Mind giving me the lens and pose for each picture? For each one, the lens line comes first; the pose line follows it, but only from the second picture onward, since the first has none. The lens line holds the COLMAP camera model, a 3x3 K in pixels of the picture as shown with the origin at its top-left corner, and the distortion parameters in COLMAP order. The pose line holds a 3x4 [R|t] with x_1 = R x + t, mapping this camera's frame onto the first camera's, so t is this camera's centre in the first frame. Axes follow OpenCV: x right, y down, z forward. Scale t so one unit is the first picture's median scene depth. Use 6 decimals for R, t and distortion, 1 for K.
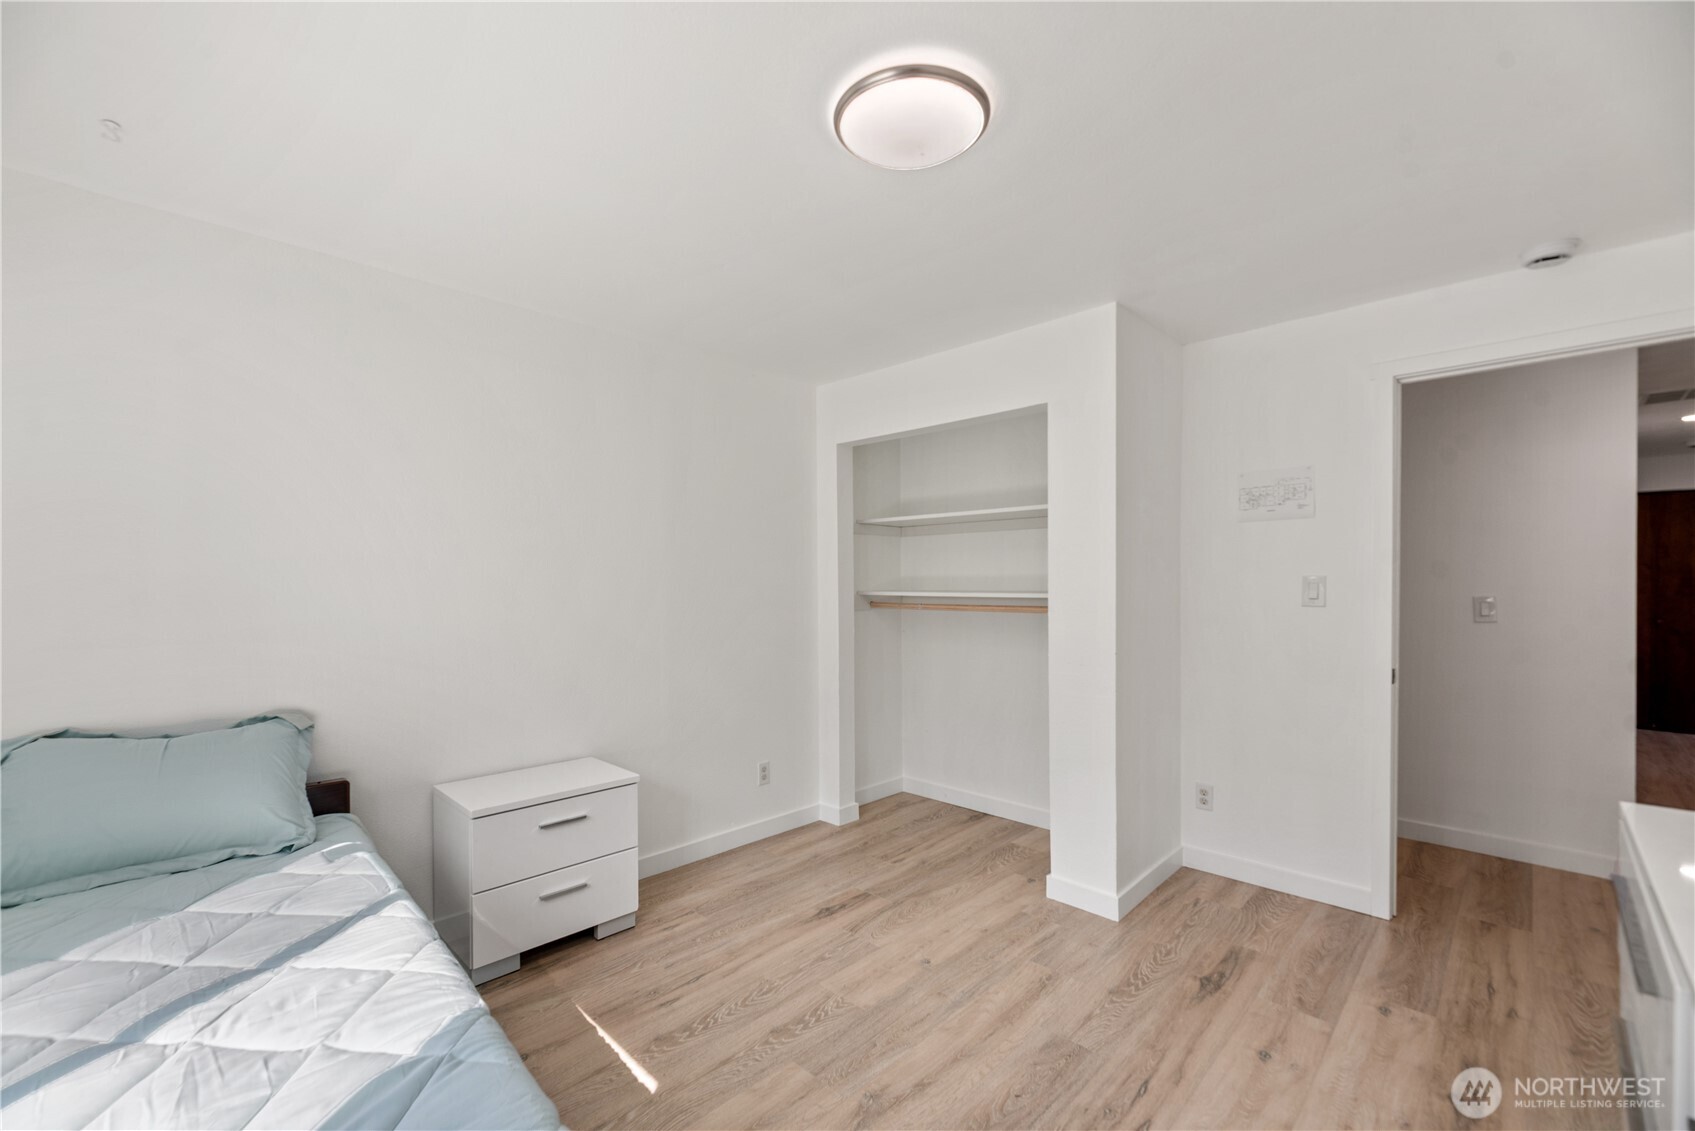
lens RADIAL K [[690.2, 0, 848.4], [0, 690.2, 577.9], [0, 0, 1]] dist [0.001823, -0.000728]
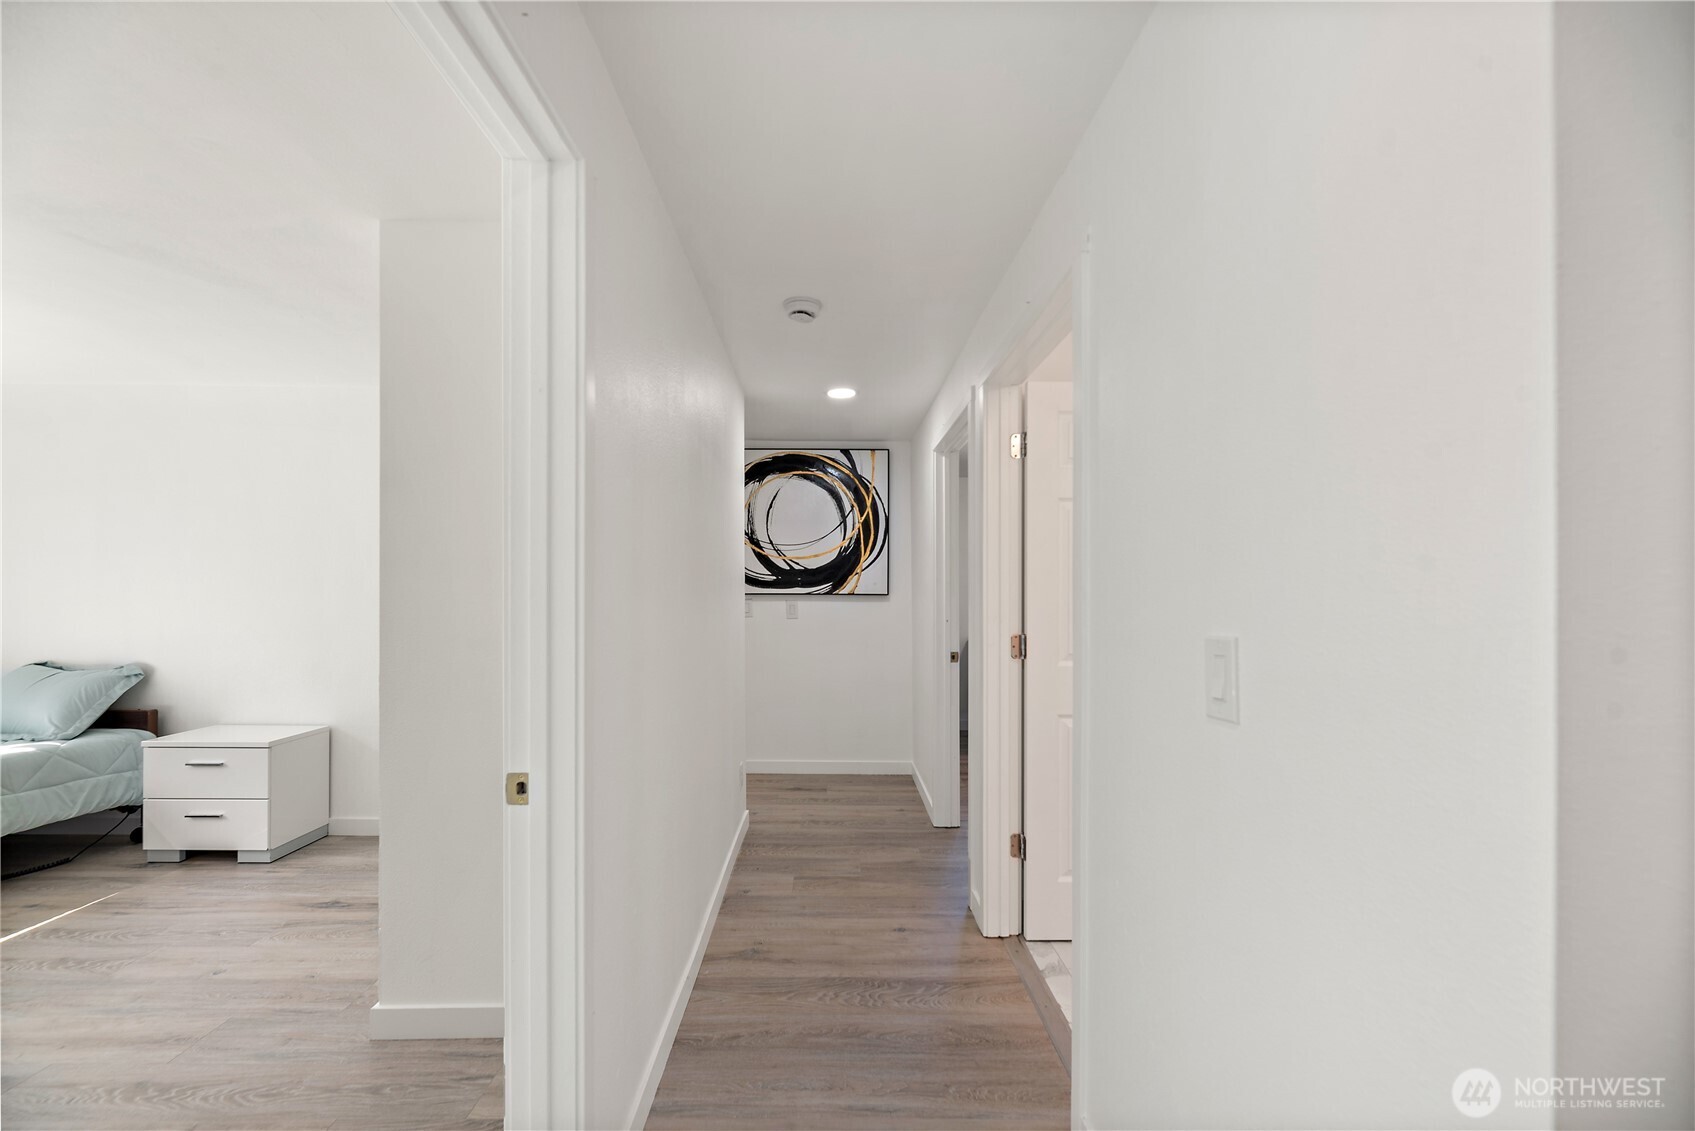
lens RADIAL K [[690.2, 0, 882.0], [0, 690.2, 592.6], [0, 0, 1]] dist [0.001823, -0.000728]
pose [[0.713790, 0.003392, -0.700352, 1.504730], [-0.000593, 0.999991, 0.004239, 0.008723], [0.700360, -0.002610, 0.713785, 0.978203]]
